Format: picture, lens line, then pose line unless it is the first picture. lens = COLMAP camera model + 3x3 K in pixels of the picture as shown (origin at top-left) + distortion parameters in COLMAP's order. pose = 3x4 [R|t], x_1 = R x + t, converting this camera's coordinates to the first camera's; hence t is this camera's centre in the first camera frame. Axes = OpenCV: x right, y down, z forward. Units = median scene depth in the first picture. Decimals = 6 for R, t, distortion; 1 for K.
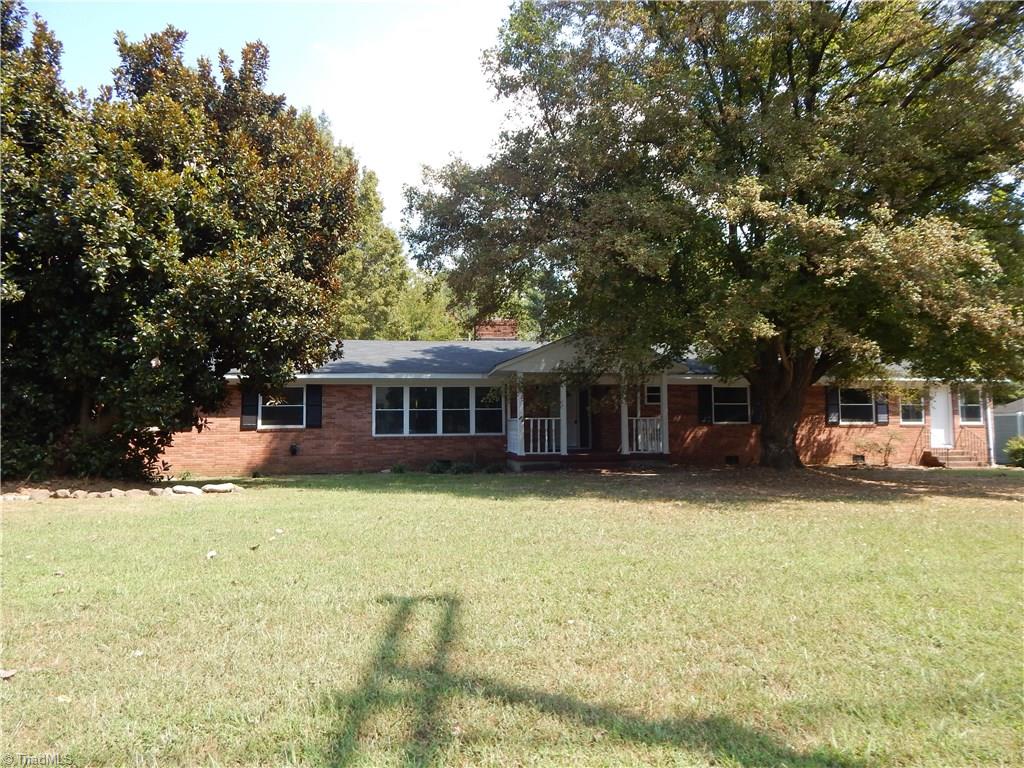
lens RADIAL K [[680.0, 0, 512.0], [0, 680.0, 384.0], [0, 0, 1]] dist [-0.006295, 0.002112]
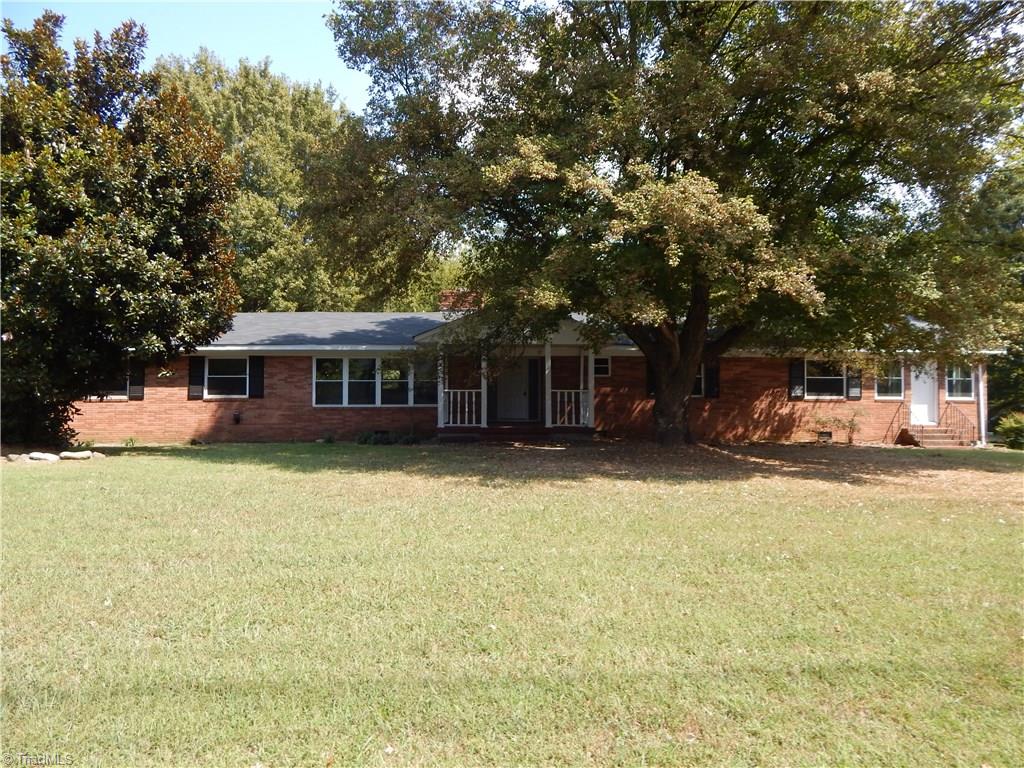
lens RADIAL K [[680.0, 0, 512.0], [0, 680.0, 384.0], [0, 0, 1]] dist [-0.006295, 0.002112]
pose [[0.992208, 0.005613, -0.124465, 0.219497], [-0.000097, 0.999019, 0.044277, -0.002315], [0.124591, -0.043920, 0.991236, 0.023562]]
